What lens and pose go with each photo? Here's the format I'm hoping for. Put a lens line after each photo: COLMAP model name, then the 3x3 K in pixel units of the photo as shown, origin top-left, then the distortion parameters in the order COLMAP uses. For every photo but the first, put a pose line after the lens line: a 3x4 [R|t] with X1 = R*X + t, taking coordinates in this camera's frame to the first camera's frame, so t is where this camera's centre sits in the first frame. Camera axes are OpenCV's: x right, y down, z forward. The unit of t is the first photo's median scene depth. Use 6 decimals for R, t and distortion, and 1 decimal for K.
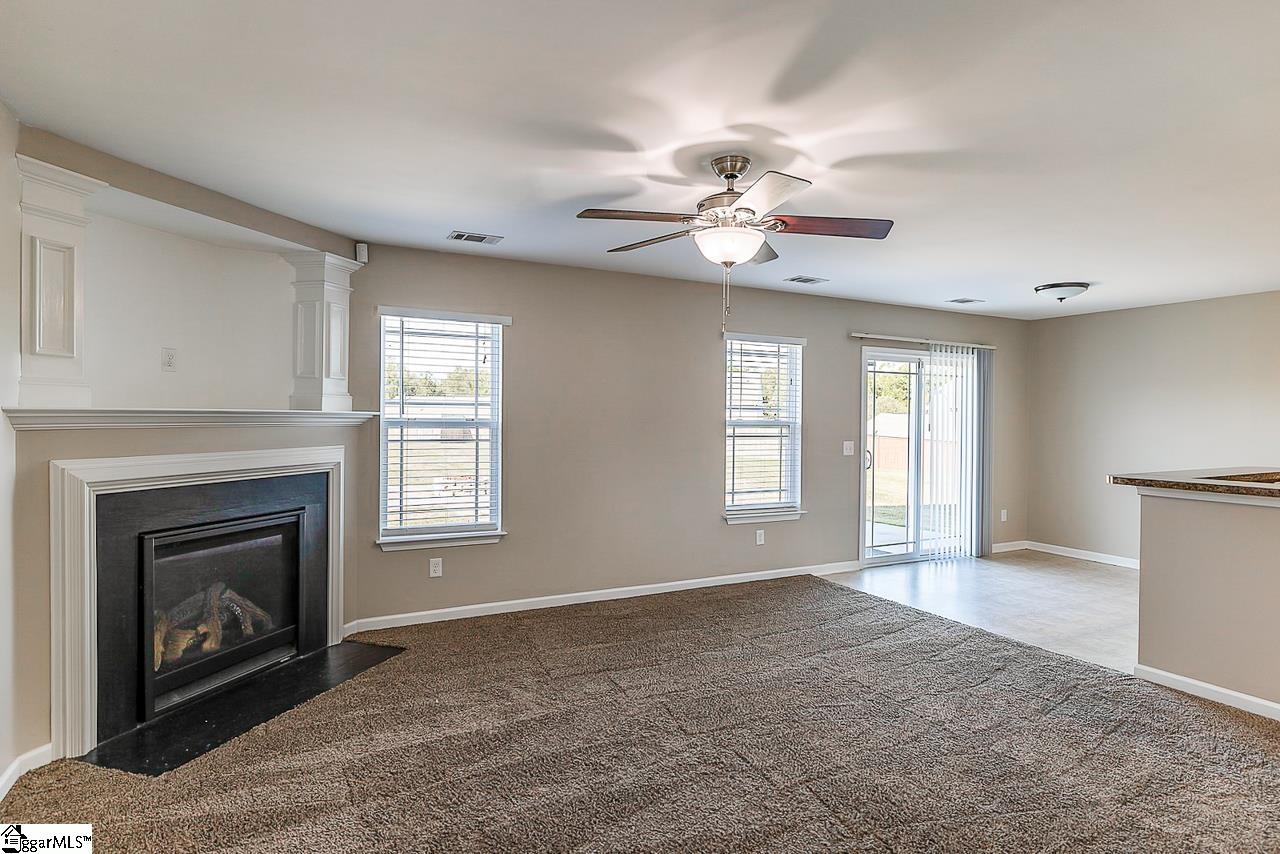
lens RADIAL K [[684.9, 0, 642.9], [0, 684.9, 425.4], [0, 0, 1]] dist [-0.003326, -0.000631]
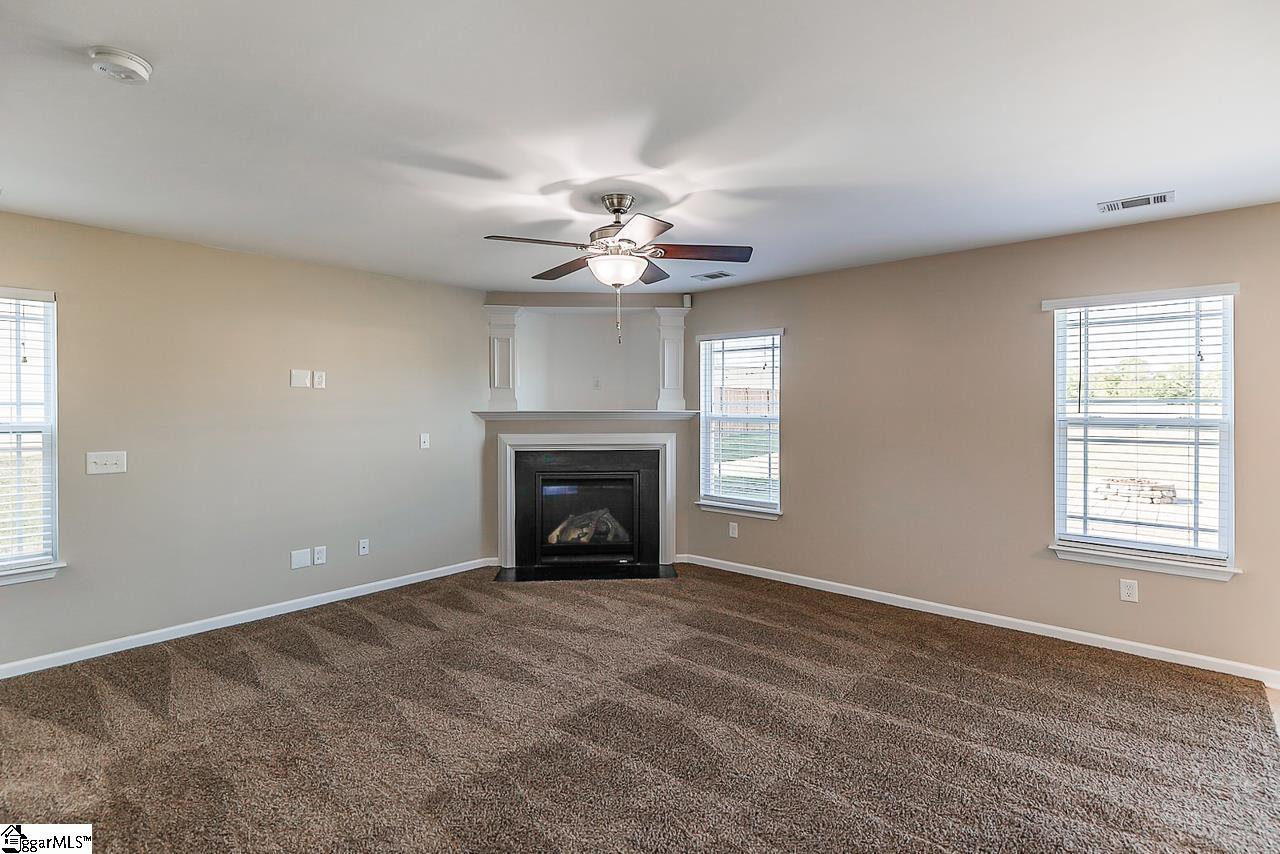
lens RADIAL K [[601.3, 0, 642.2], [0, 601.3, 409.2], [0, 0, 1]] dist [-0.005046, -0.000068]
pose [[0.366252, -0.007316, -0.930487, 0.789696], [-0.008639, 0.999899, -0.011262, -0.007990], [0.930476, 0.012163, 0.366152, 0.475347]]
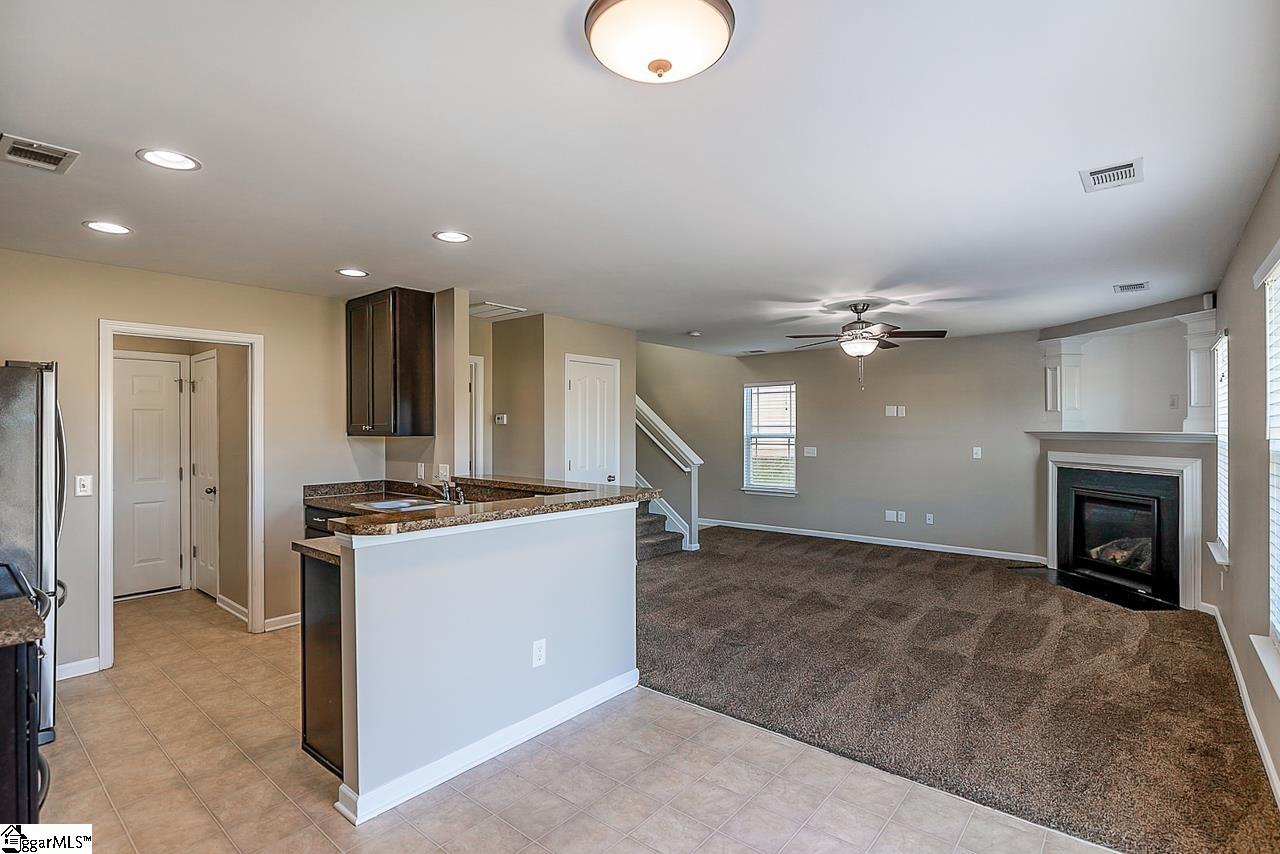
lens RADIAL K [[614.3, 0, 642.5], [0, 614.3, 425.5], [0, 0, 1]] dist [-0.011231, 0.000148]
pose [[-0.921772, -0.010242, -0.387597, 0.996231], [-0.013665, 0.999888, 0.006077, -0.026466], [0.387492, 0.010898, -0.921809, 1.715166]]
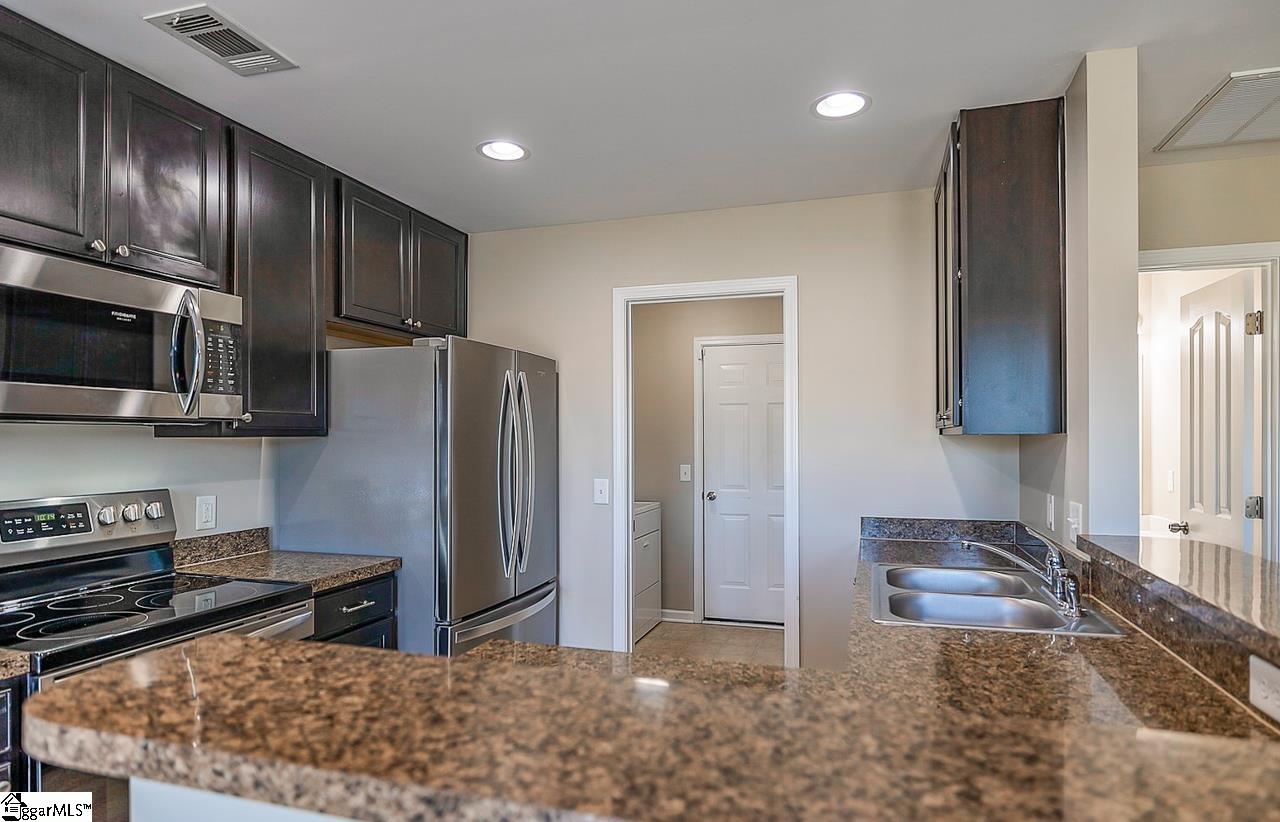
lens RADIAL K [[709.0, 0, 658.1], [0, 709.0, 433.6], [0, 0, 1]] dist [-0.002635, -0.000647]
pose [[-0.719503, -0.007264, 0.694451, 0.747534], [0.005577, 0.999853, 0.016236, -0.005205], [-0.694466, 0.015555, -0.719357, 1.128287]]
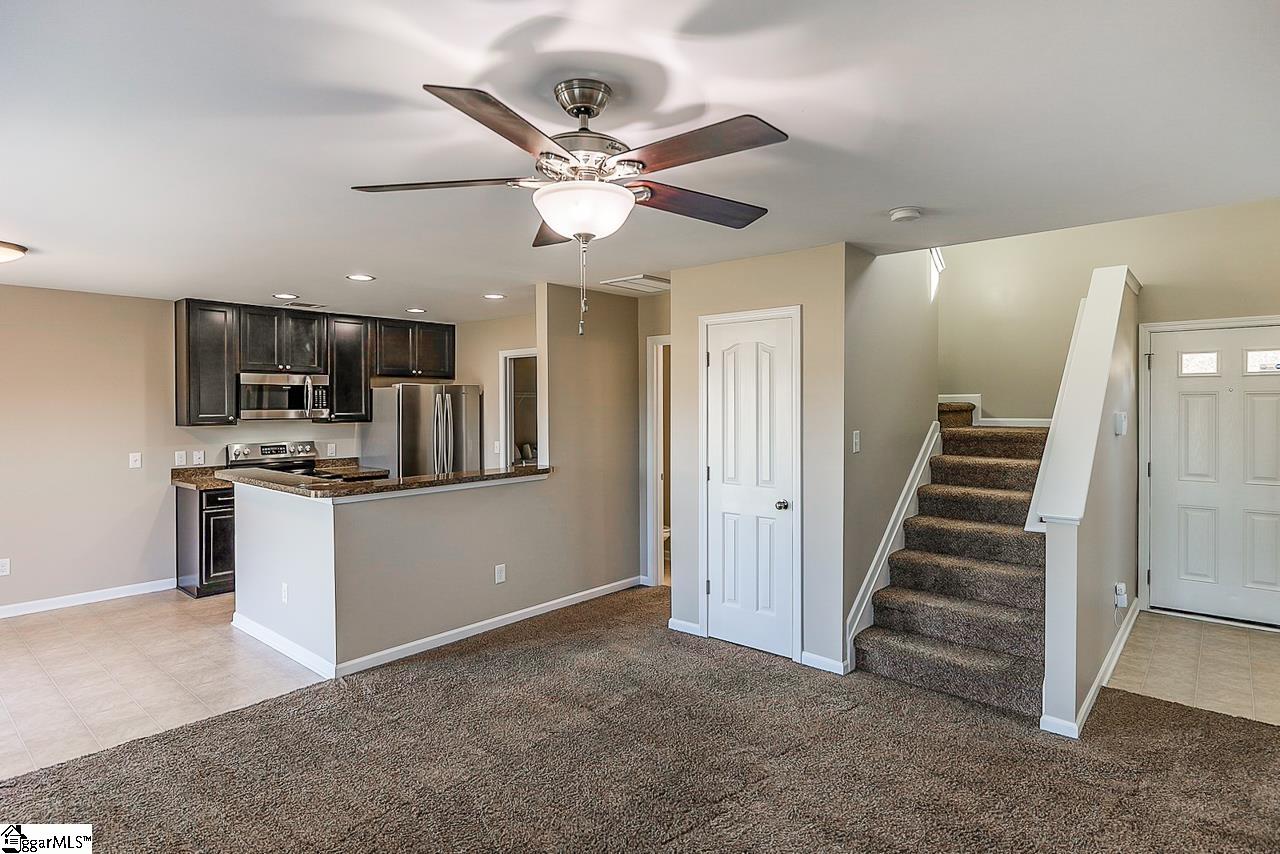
lens RADIAL K [[687.7, 0, 637.8], [0, 687.7, 413.6], [0, 0, 1]] dist [0.001575, 0.000810]
pose [[-0.367743, -0.023008, 0.929643, -0.387427], [0.016178, 0.999384, 0.031134, -0.057385], [-0.929787, 0.026489, -0.367144, 0.867761]]
